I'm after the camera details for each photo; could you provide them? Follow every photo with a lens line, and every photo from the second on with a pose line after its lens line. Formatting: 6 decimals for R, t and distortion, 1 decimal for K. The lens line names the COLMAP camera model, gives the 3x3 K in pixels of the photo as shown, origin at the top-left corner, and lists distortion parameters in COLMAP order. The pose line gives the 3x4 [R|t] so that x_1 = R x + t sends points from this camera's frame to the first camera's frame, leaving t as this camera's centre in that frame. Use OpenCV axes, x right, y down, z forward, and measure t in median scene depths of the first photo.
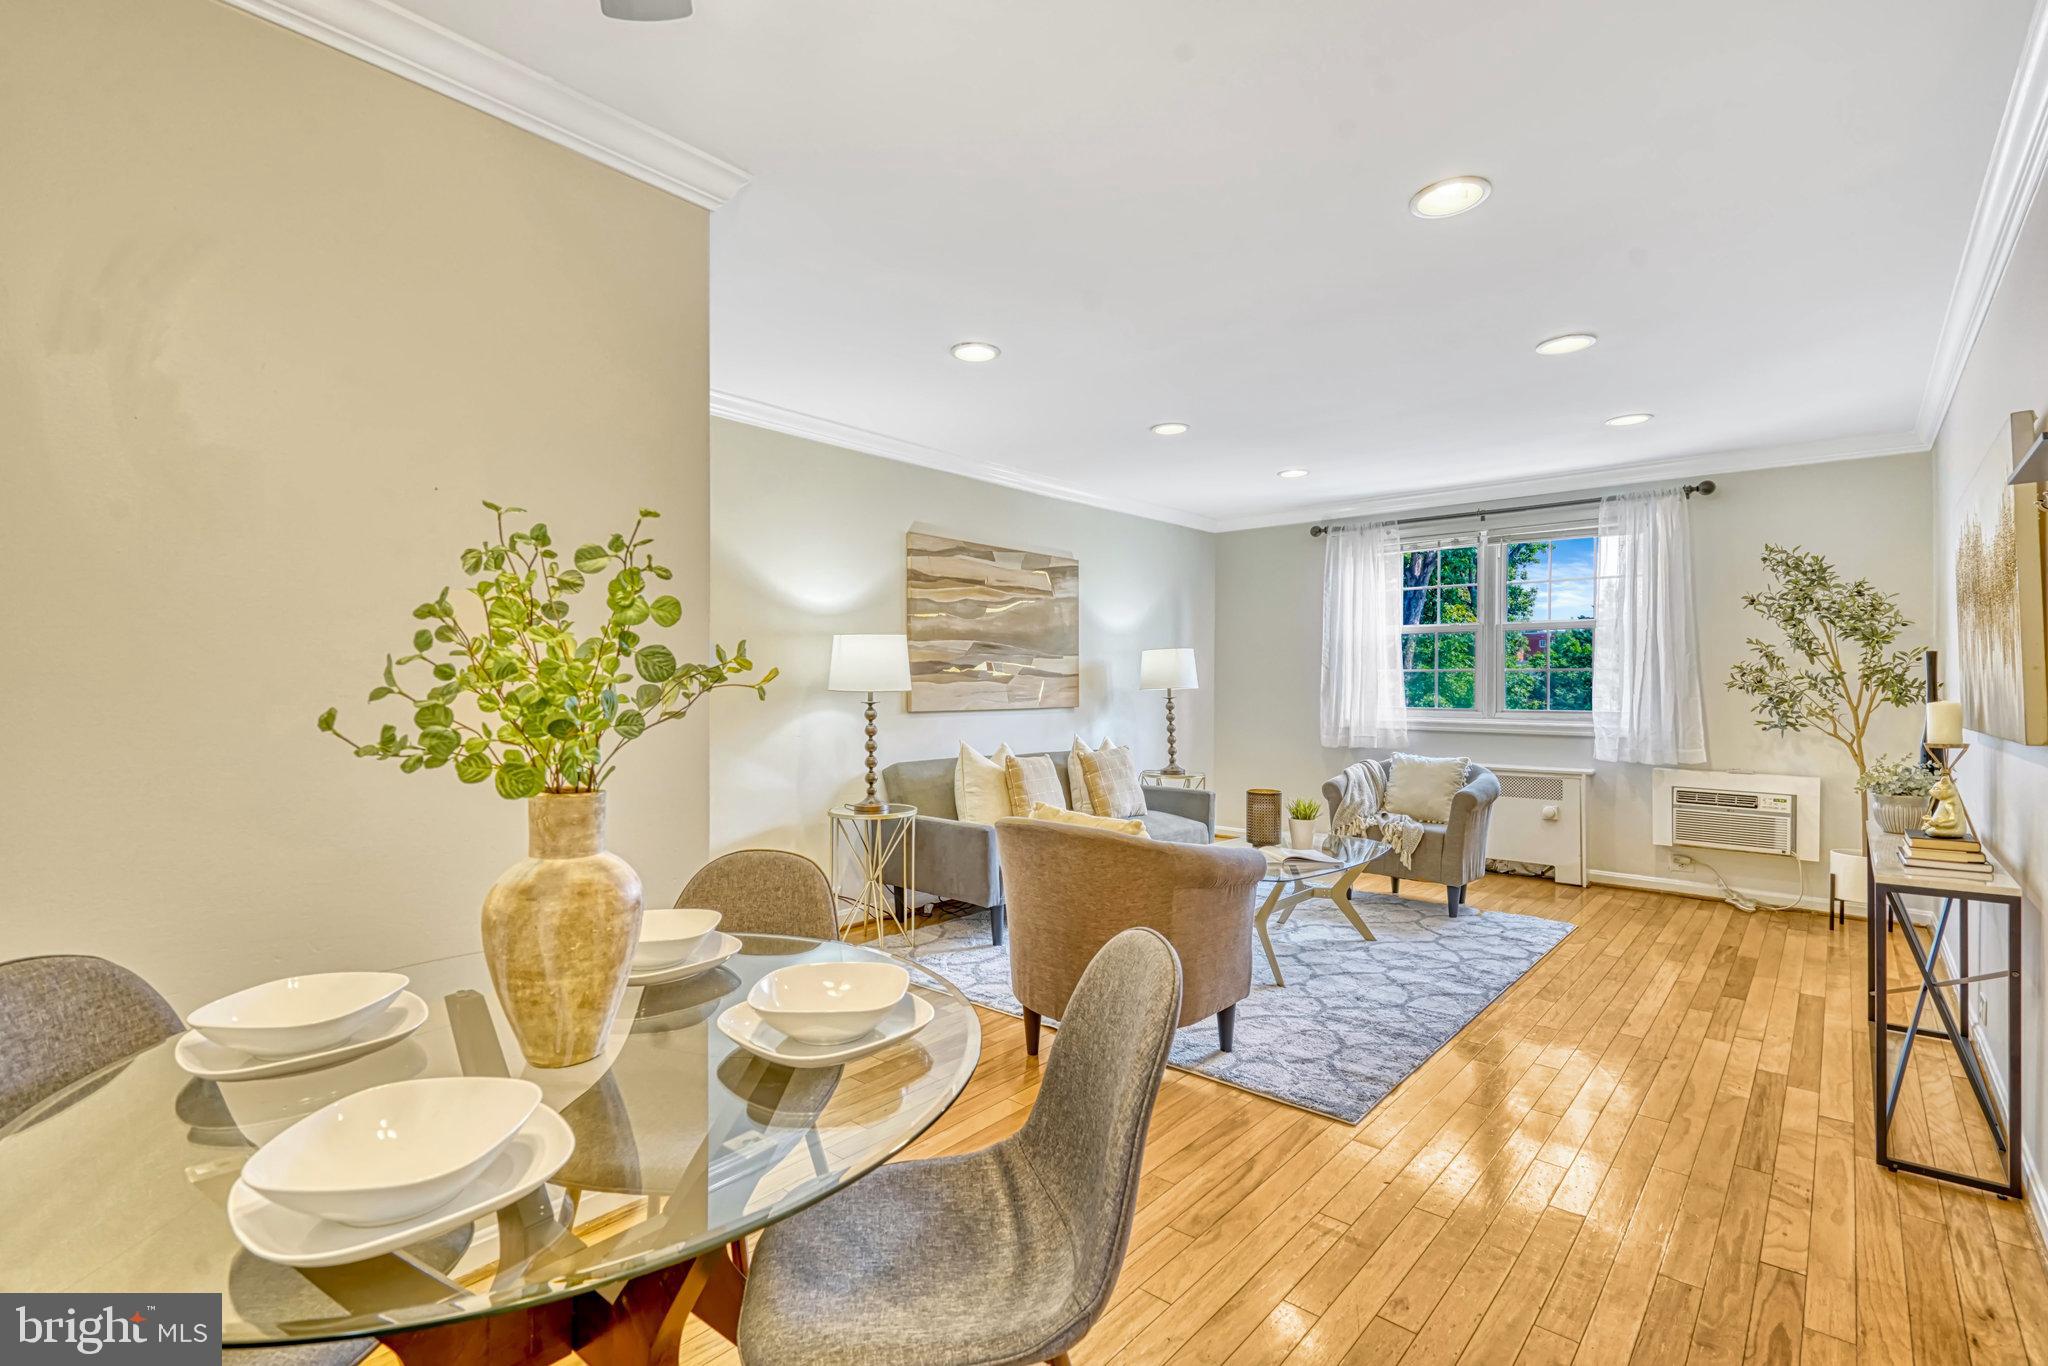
lens RADIAL K [[946.5, 0, 1008.2], [0, 946.5, 665.1], [0, 0, 1]] dist [0.035919, 0.006224]
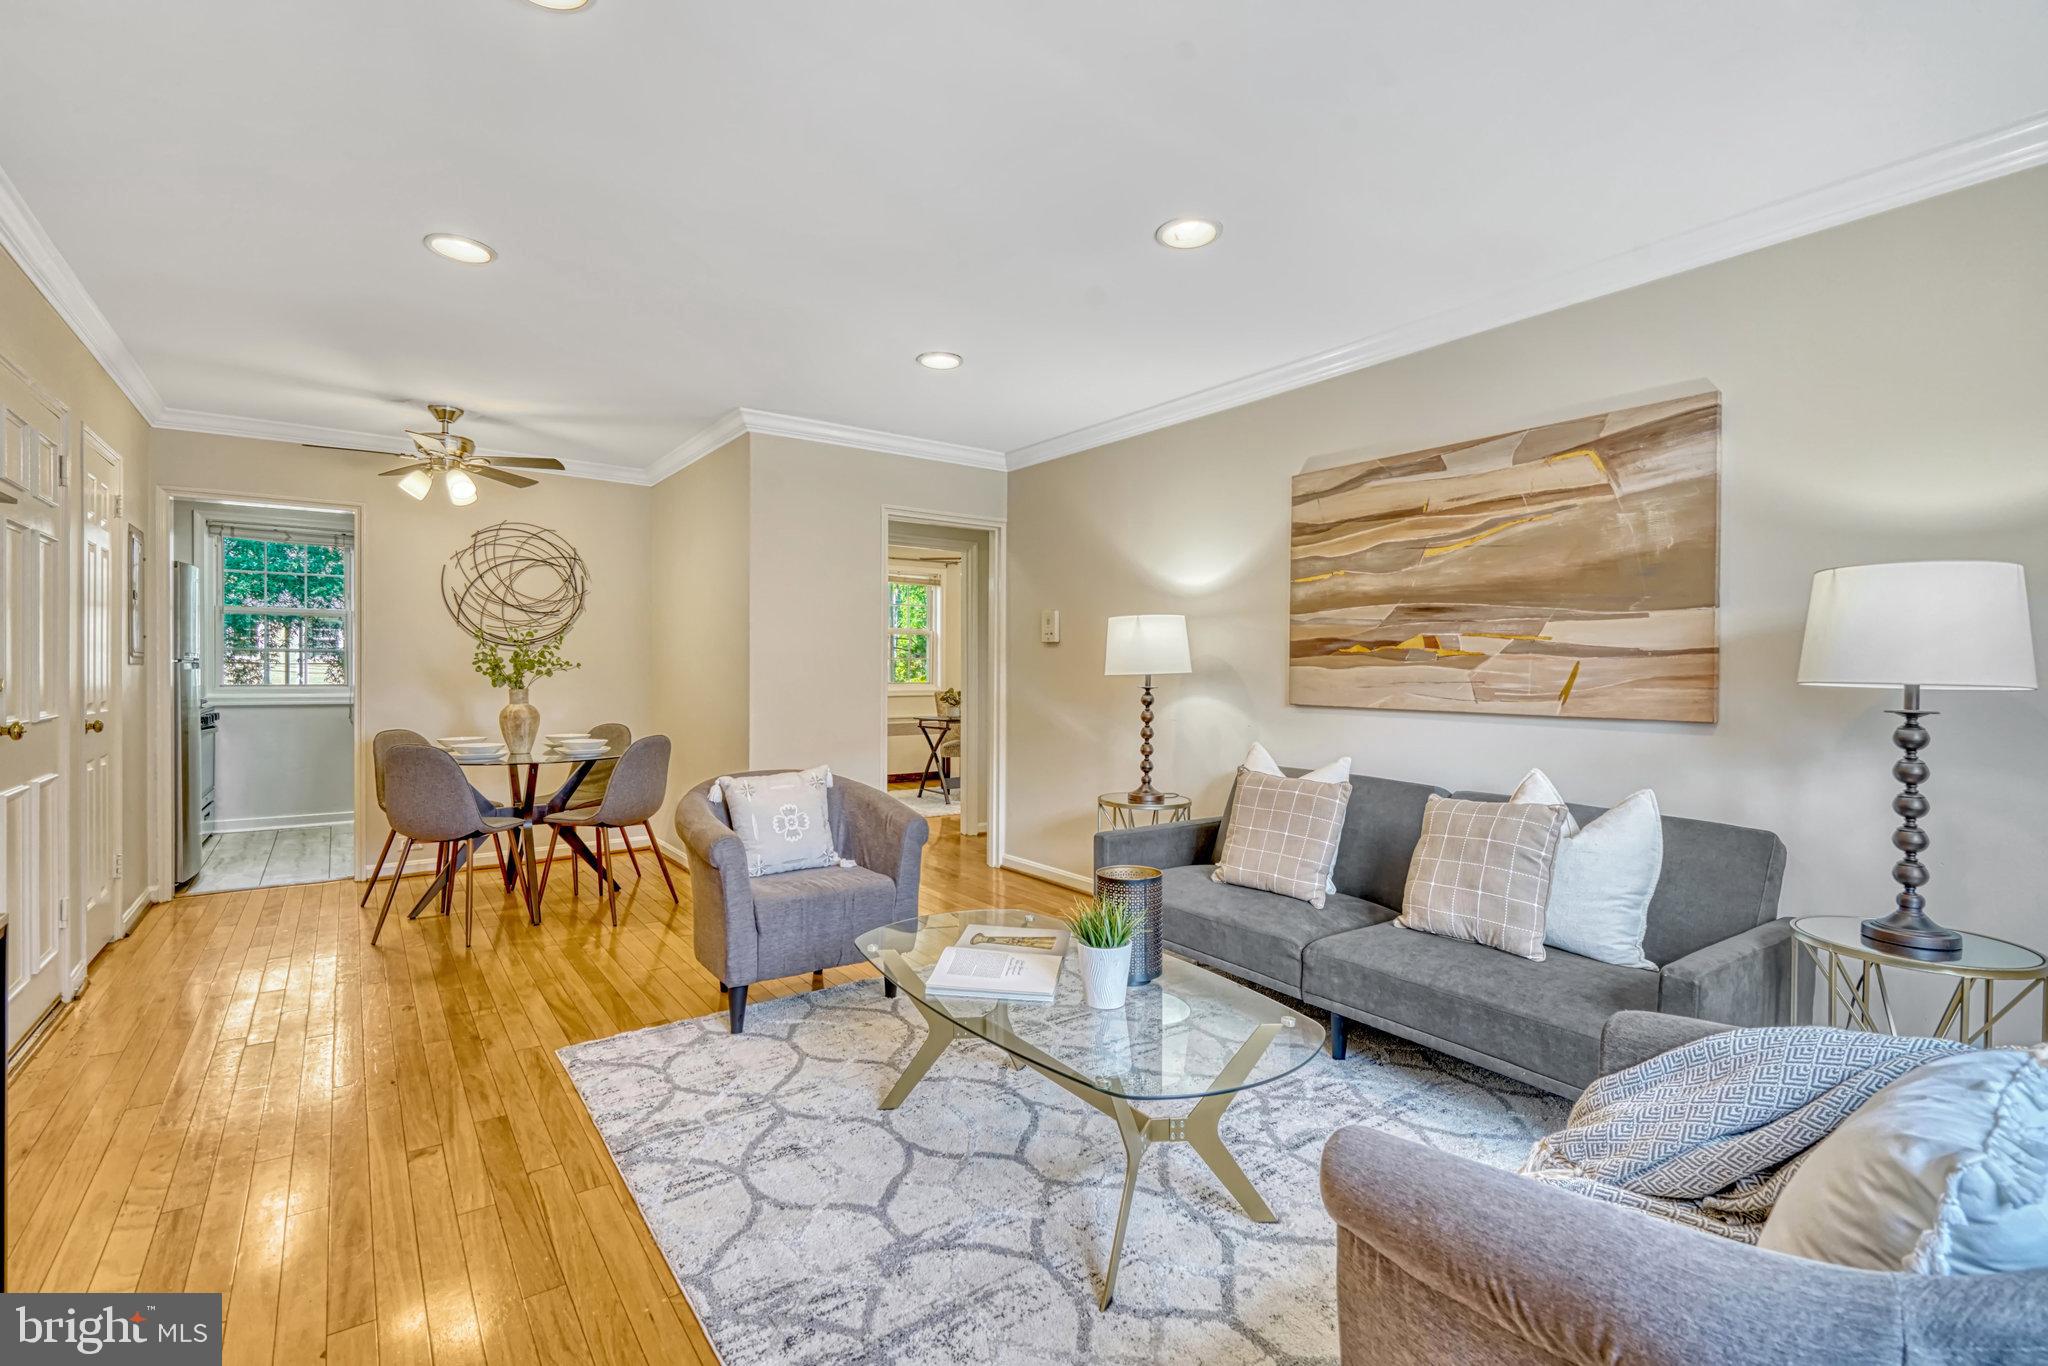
lens RADIAL K [[917.4, 0, 1016.0], [0, 917.4, 670.9], [0, 0, 1]] dist [-0.000458, -0.000132]
pose [[-0.228370, -0.000731, -0.973574, 0.707029], [0.011940, 0.999922, -0.003551, 0.021746], [0.973501, -0.012435, -0.228344, 0.973590]]
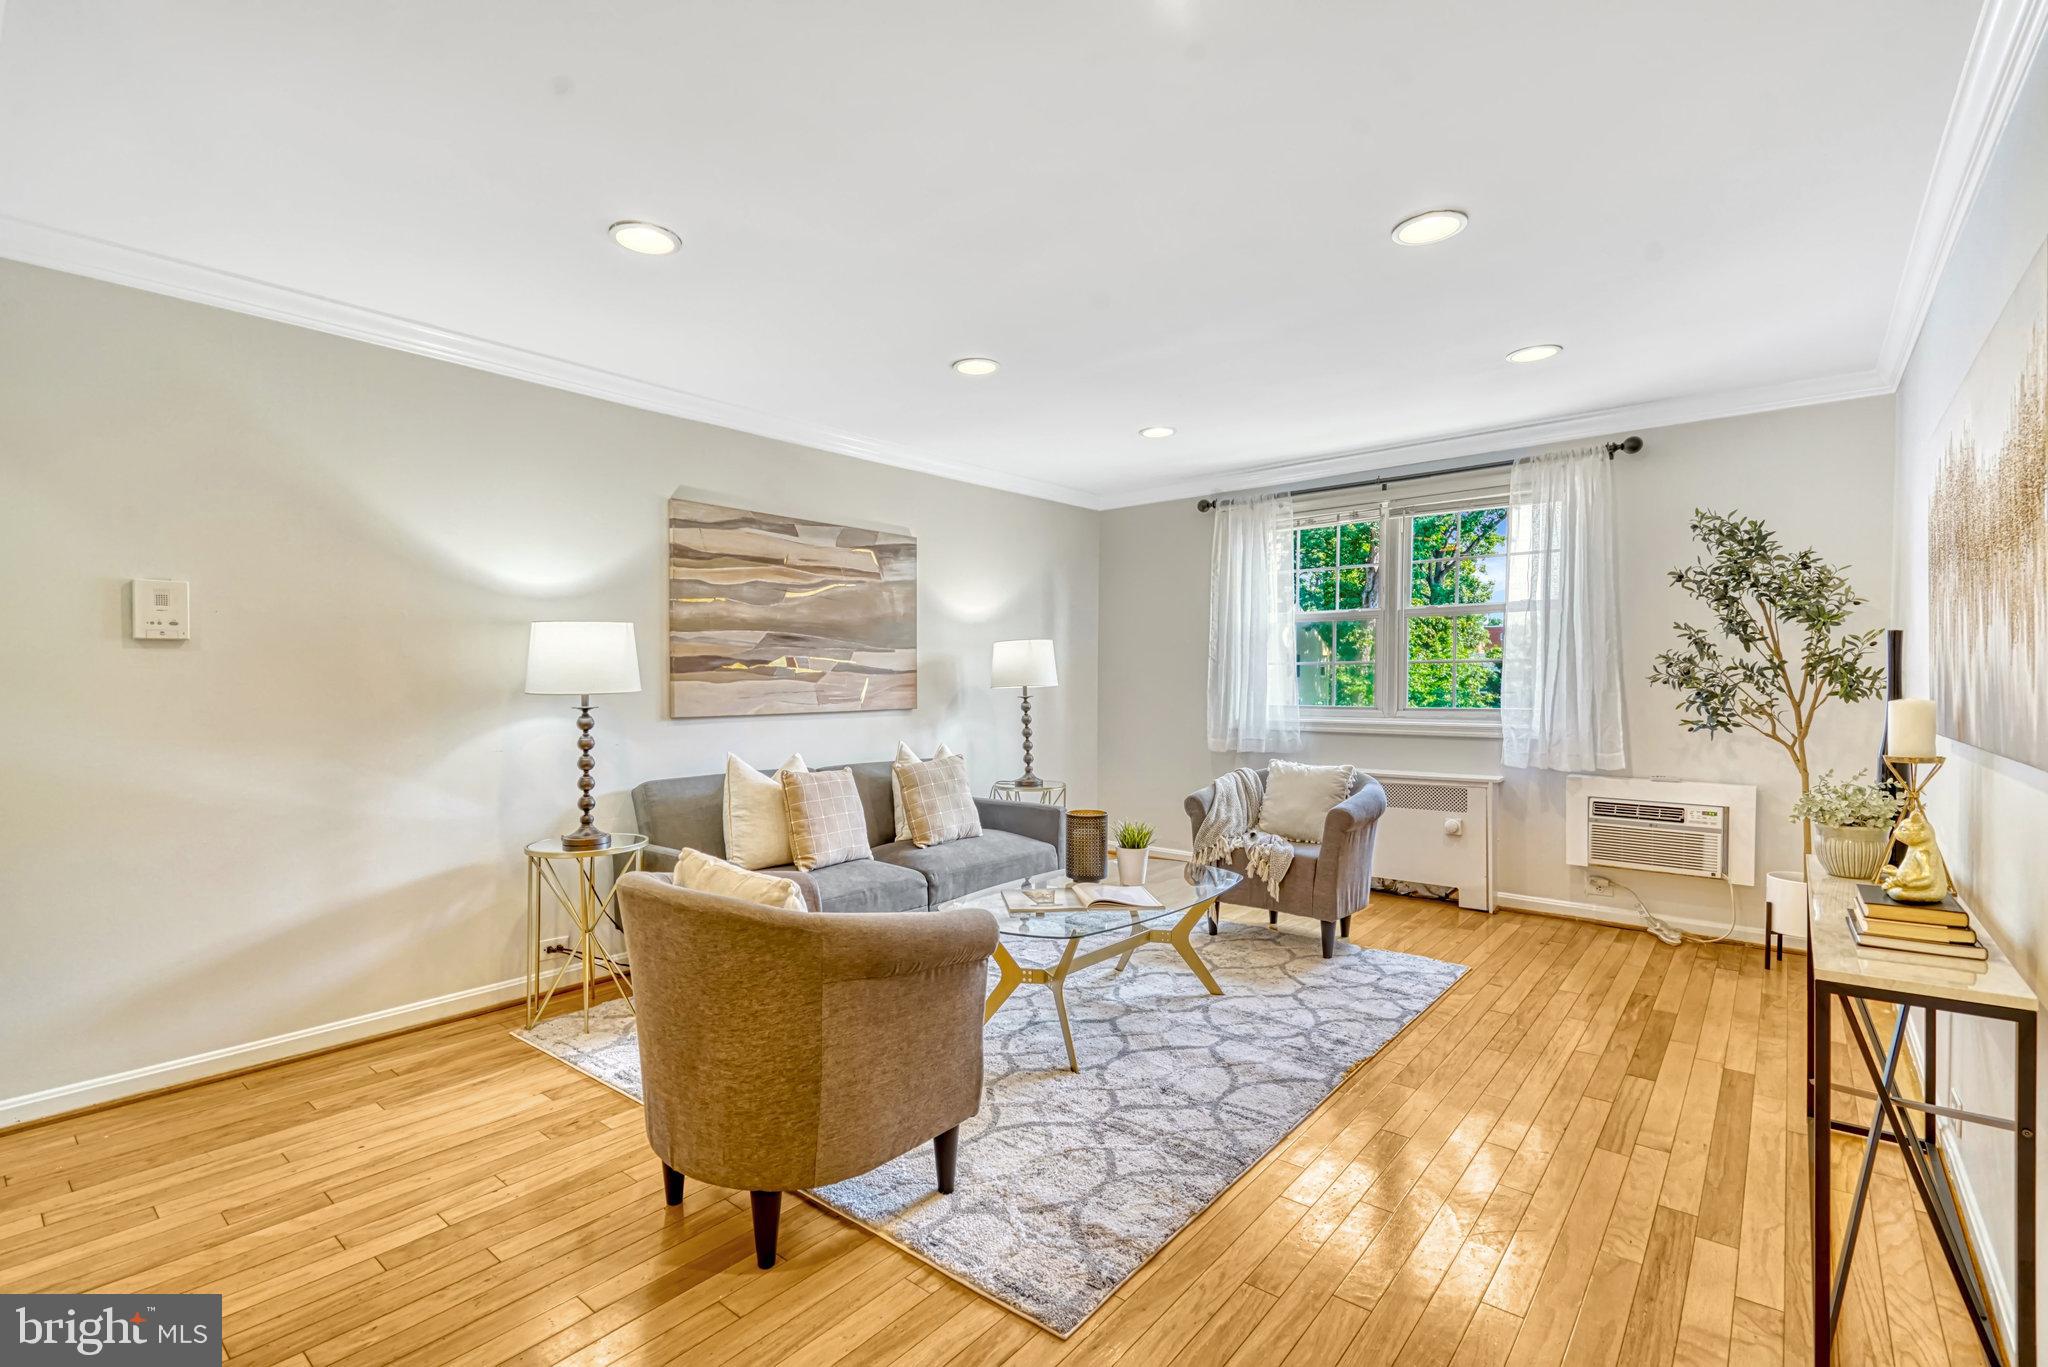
lens RADIAL K [[934.6, 0, 1000.1], [0, 934.6, 680.1], [0, 0, 1]] dist [0.034845, 0.000188]
pose [[0.999826, -0.007442, 0.017111, 0.168479], [0.007105, 0.999782, 0.019650, 0.002653], [-0.017254, -0.019525, 0.999660, 0.189211]]
